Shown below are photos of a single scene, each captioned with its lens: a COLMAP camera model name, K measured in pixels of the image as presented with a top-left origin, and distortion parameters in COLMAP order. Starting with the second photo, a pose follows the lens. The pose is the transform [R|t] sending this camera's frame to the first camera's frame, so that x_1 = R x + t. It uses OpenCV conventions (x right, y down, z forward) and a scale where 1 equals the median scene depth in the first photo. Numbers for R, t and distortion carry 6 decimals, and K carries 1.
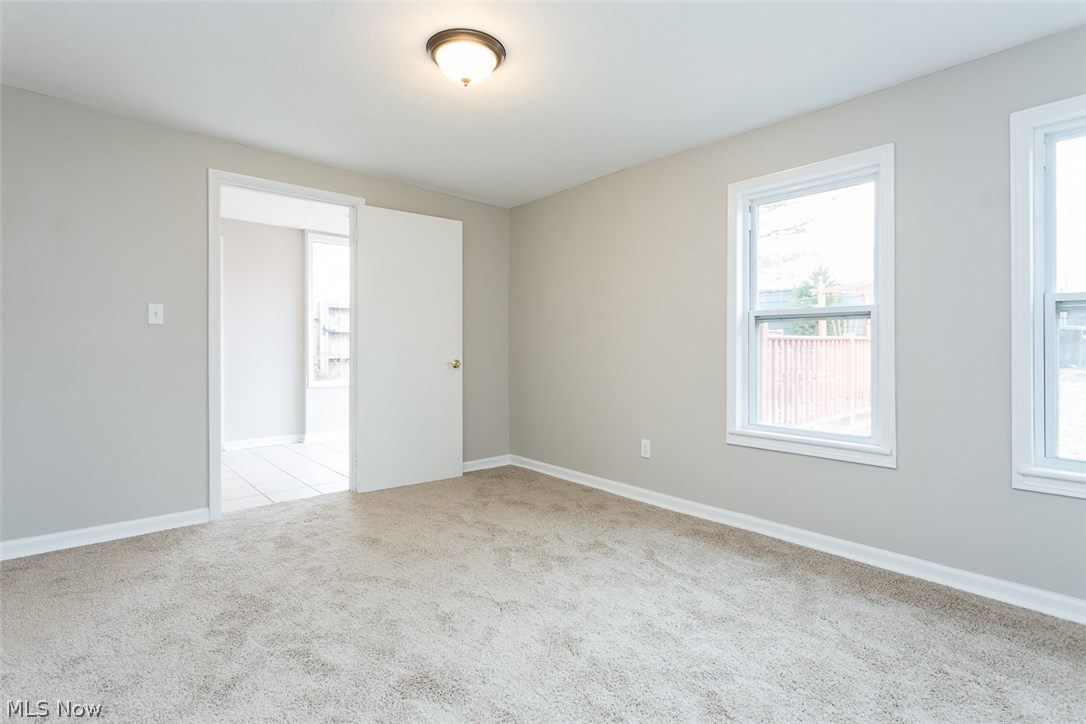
lens RADIAL K [[526.0, 0, 538.4], [0, 526.0, 350.4], [0, 0, 1]] dist [-0.001727, -0.000684]
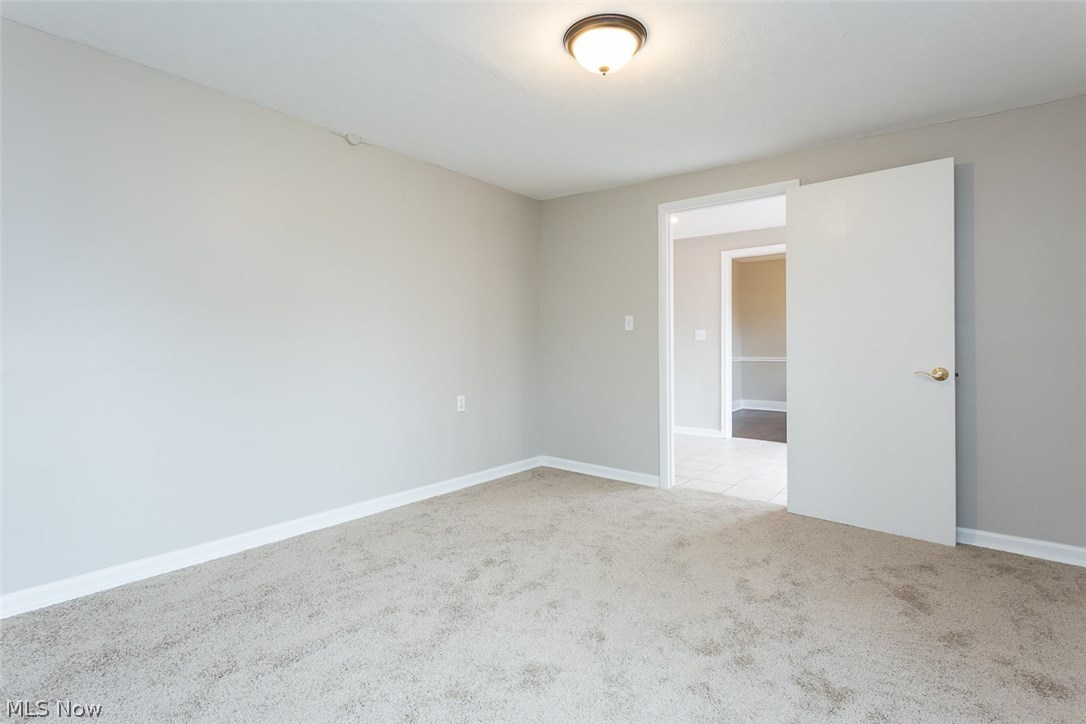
lens RADIAL K [[526.0, 0, 538.4], [0, 526.0, 350.4], [0, 0, 1]] dist [-0.001727, -0.000684]
pose [[0.161240, 0.008923, -0.986875, 0.587296], [-0.009810, 0.999924, 0.007438, -0.006407], [0.986866, 0.008482, 0.161316, 0.546182]]
